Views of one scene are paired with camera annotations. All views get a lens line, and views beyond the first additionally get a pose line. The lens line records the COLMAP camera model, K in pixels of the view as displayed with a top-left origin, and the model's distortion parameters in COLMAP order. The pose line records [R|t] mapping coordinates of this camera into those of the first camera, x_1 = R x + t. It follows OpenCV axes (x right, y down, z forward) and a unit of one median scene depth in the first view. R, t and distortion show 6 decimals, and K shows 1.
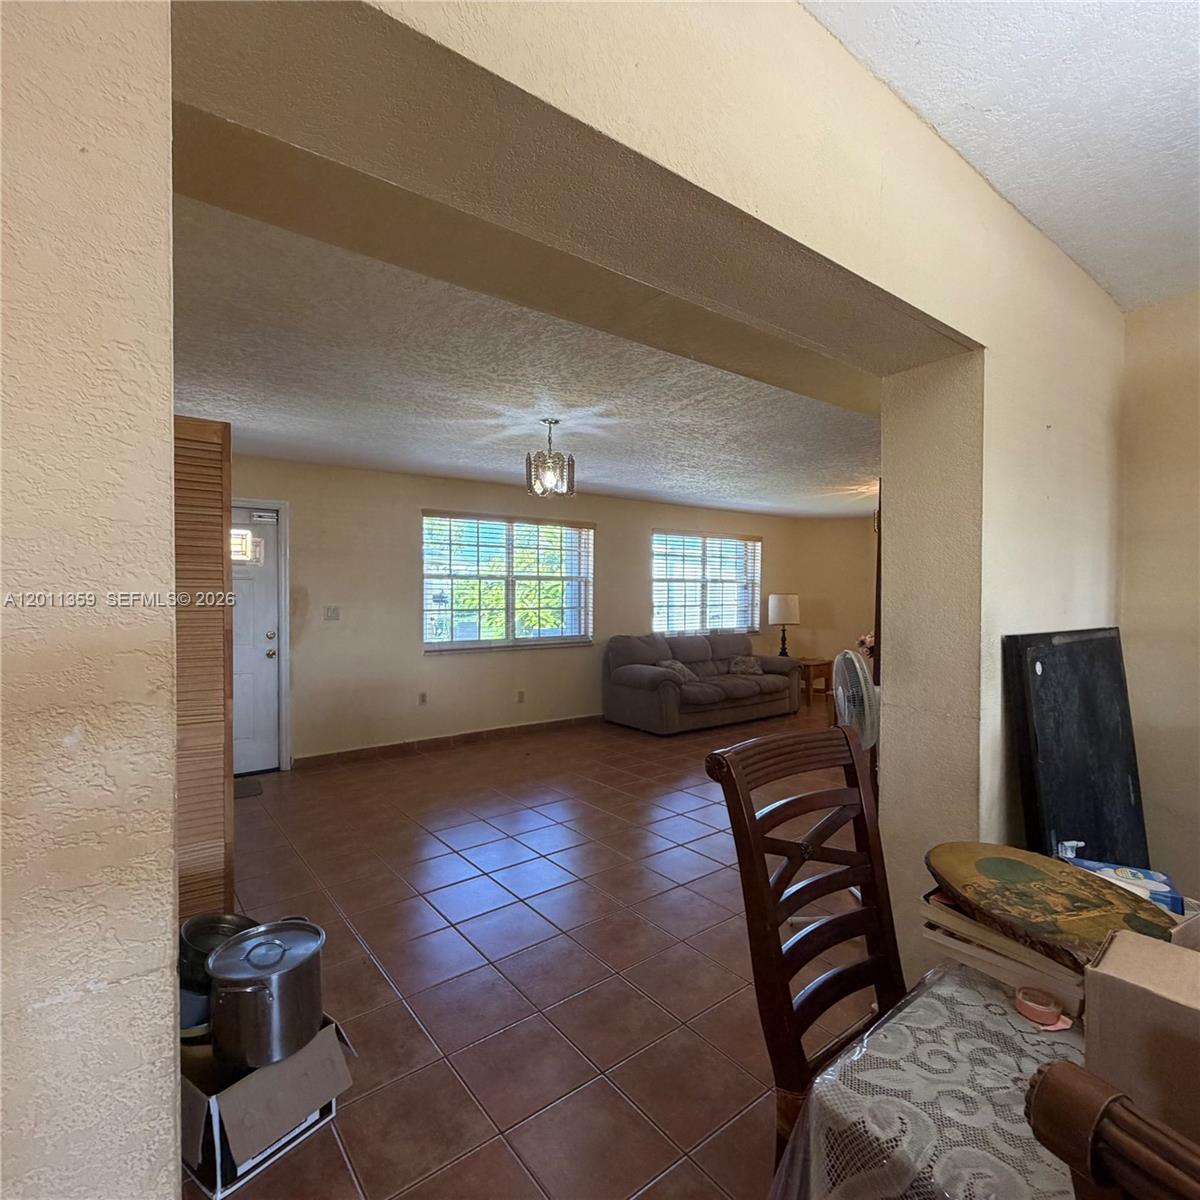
lens RADIAL K [[632.5, 0, 591.6], [0, 632.5, 602.4], [0, 0, 1]] dist [-0.002247, -0.000373]
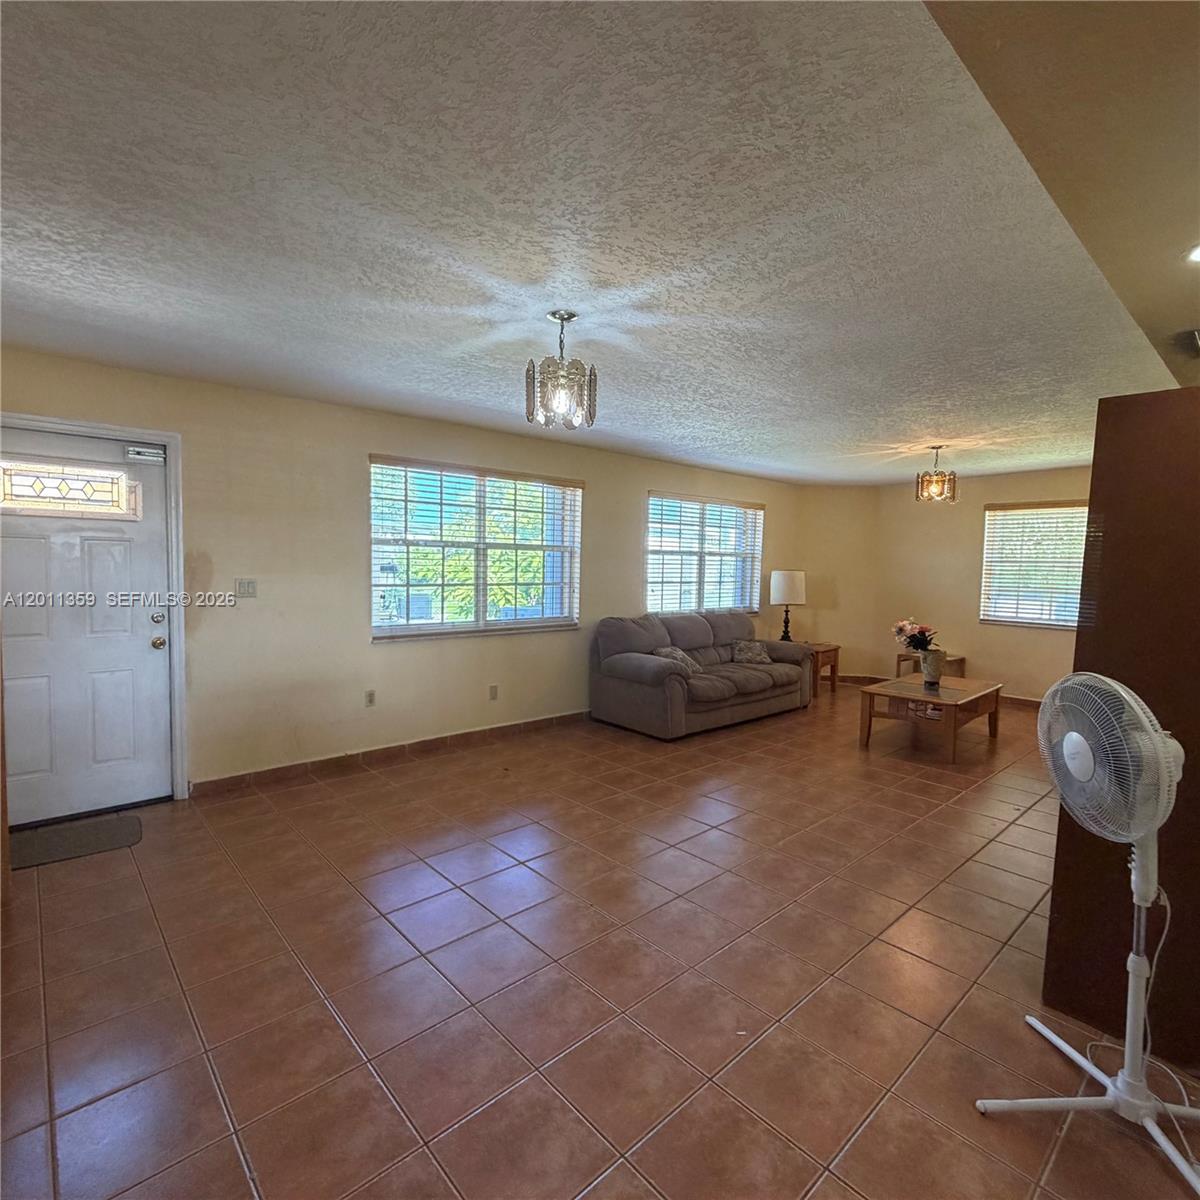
lens RADIAL K [[632.5, 0, 591.6], [0, 632.5, 602.4], [0, 0, 1]] dist [-0.002247, -0.000373]
pose [[0.996762, 0.011555, 0.079572, -0.050318], [-0.015148, 0.998886, 0.044696, -0.004756], [-0.078967, -0.045757, 0.995827, 0.179673]]
